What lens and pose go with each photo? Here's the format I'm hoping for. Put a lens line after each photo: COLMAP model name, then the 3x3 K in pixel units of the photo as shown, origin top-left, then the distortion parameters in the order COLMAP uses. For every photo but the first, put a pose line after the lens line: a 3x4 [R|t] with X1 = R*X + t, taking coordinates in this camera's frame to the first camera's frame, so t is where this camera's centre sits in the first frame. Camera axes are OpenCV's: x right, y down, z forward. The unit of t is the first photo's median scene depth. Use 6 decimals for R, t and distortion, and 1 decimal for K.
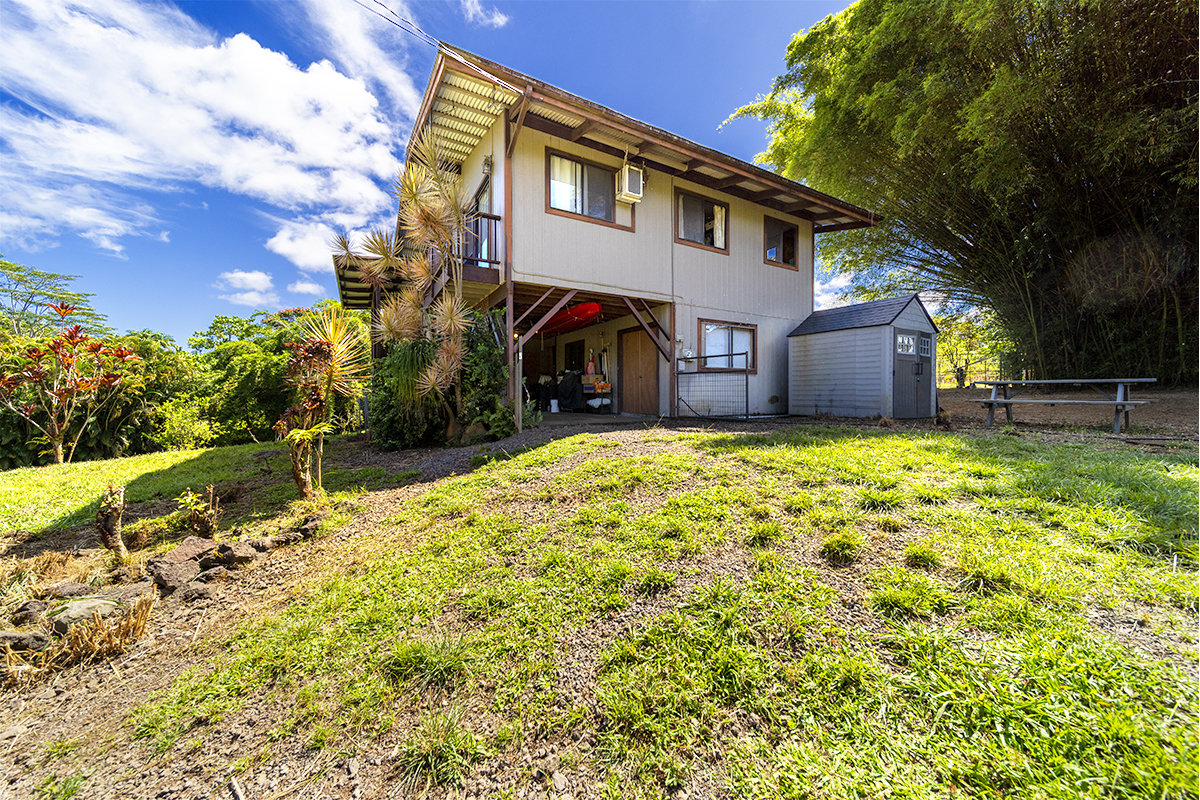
lens RADIAL K [[419.4, 0, 599.4], [0, 419.4, 401.4], [0, 0, 1]] dist [0.000454, -0.000763]
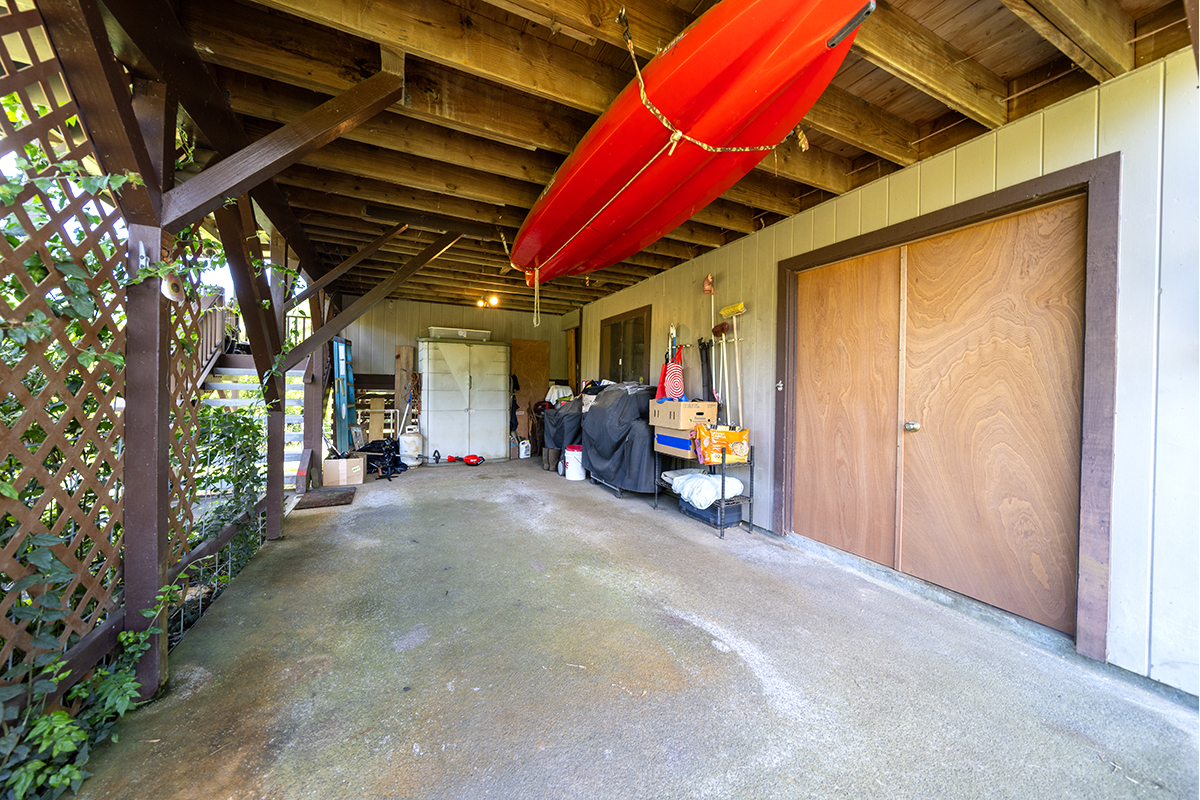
lens RADIAL K [[419.4, 0, 597.4], [0, 419.4, 392.8], [0, 0, 1]] dist [0.000454, -0.000763]
pose [[0.997419, 0.015891, -0.070023, -0.063136], [-0.016588, 0.999818, -0.009390, -0.065734], [0.069861, 0.010527, 0.997501, 0.654965]]
